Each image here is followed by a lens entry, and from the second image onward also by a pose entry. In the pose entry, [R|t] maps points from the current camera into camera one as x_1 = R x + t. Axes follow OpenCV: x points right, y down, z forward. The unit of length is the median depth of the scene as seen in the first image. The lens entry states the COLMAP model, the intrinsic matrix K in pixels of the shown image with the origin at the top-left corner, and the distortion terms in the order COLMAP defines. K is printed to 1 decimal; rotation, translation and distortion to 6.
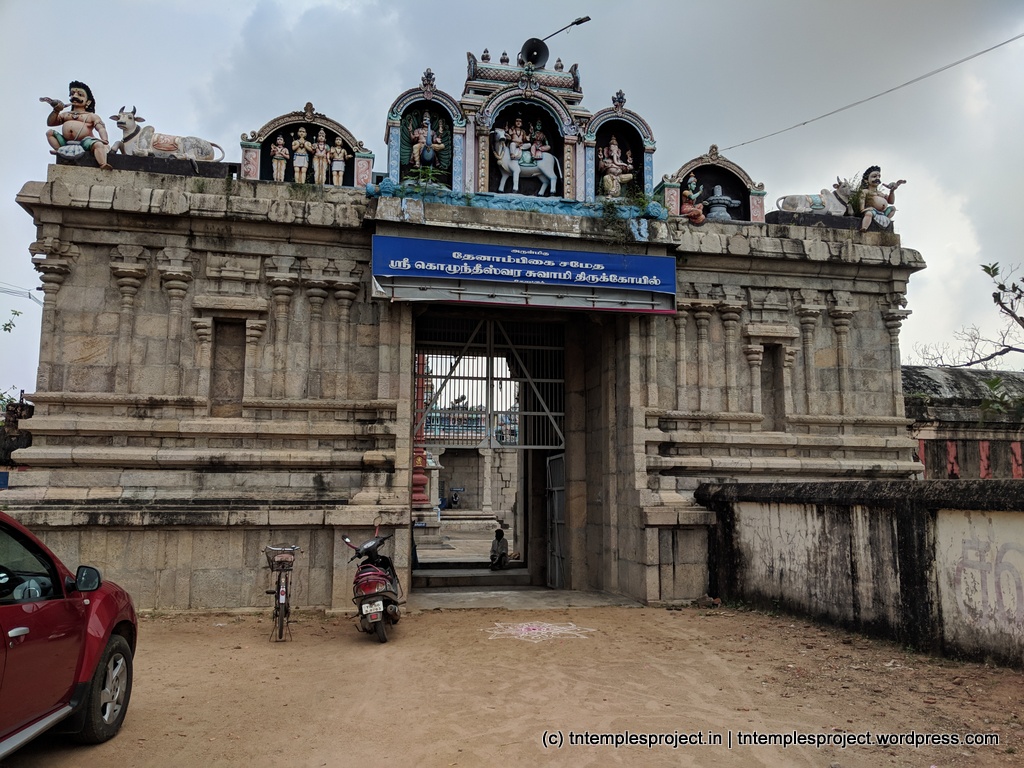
lens RADIAL K [[838.7, 0, 516.8], [0, 838.7, 392.4], [0, 0, 1]] dist [0.057626, -0.098041]
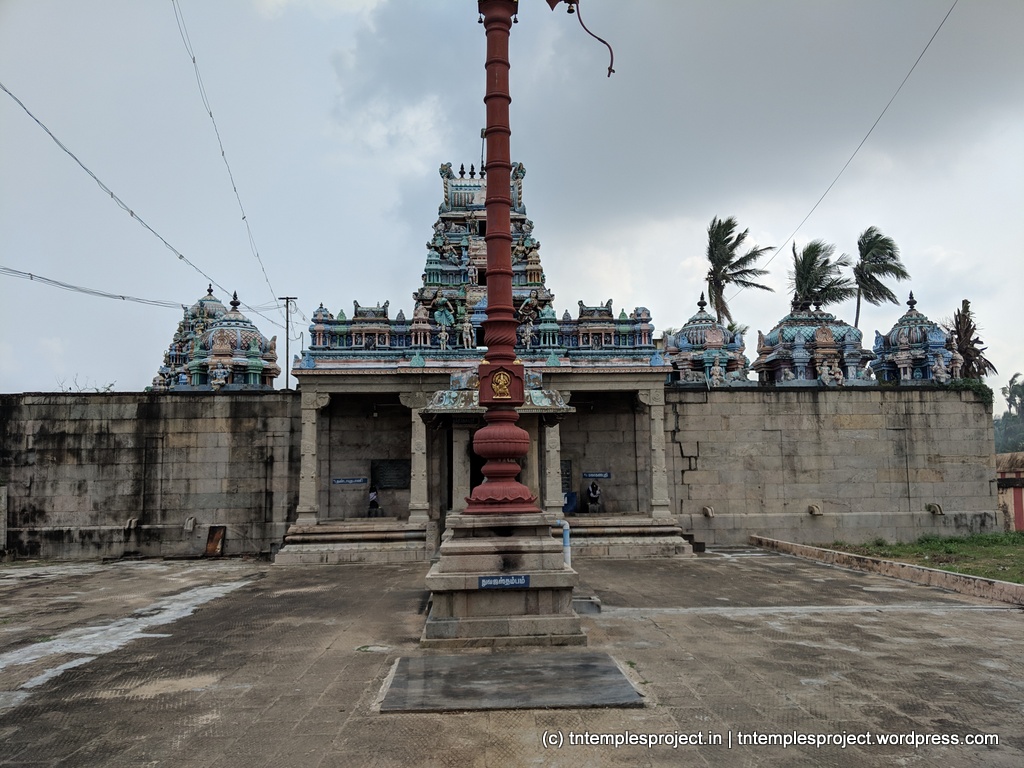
lens RADIAL K [[838.7, 0, 505.9], [0, 838.7, 406.3], [0, 0, 1]] dist [0.057626, -0.098041]
pose [[0.987873, -0.035168, -0.151230, -0.157441], [0.038985, 0.998990, 0.022344, 0.200844], [0.150291, -0.027969, 0.988246, 1.627172]]
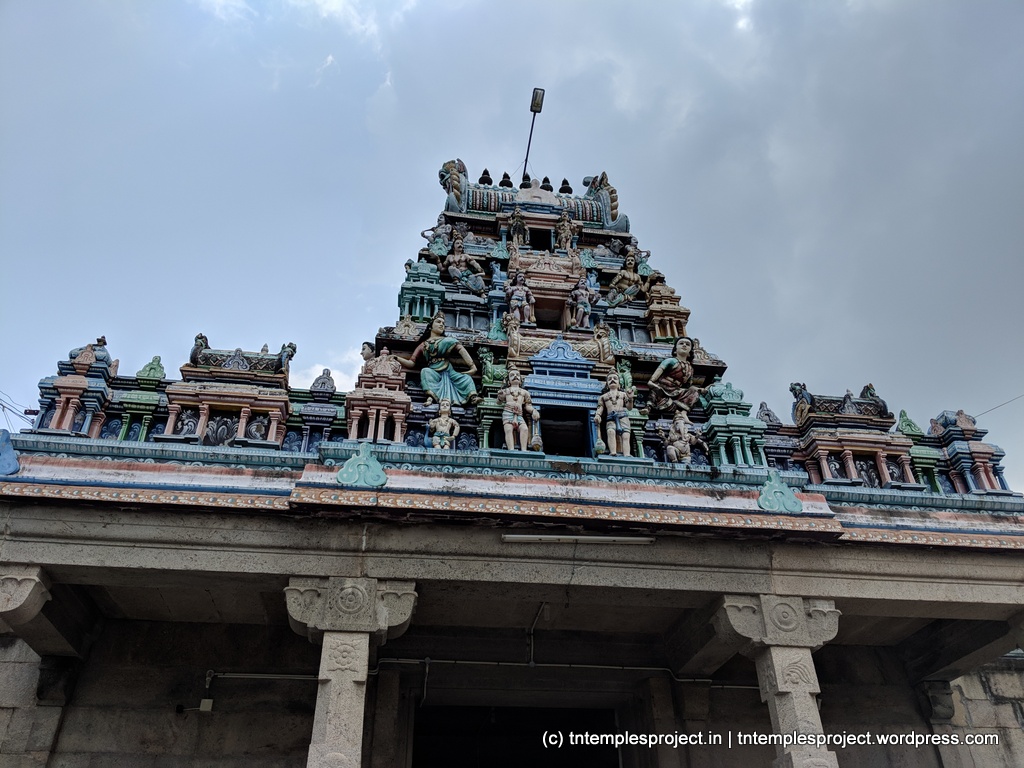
lens RADIAL K [[838.7, 0, 509.1], [0, 838.7, 374.7], [0, 0, 1]] dist [0.057626, -0.098041]
pose [[0.998145, -0.049005, -0.036128, -0.449929], [0.025756, 0.877571, -0.478755, 0.332941], [0.055166, 0.476936, 0.877205, 2.705641]]
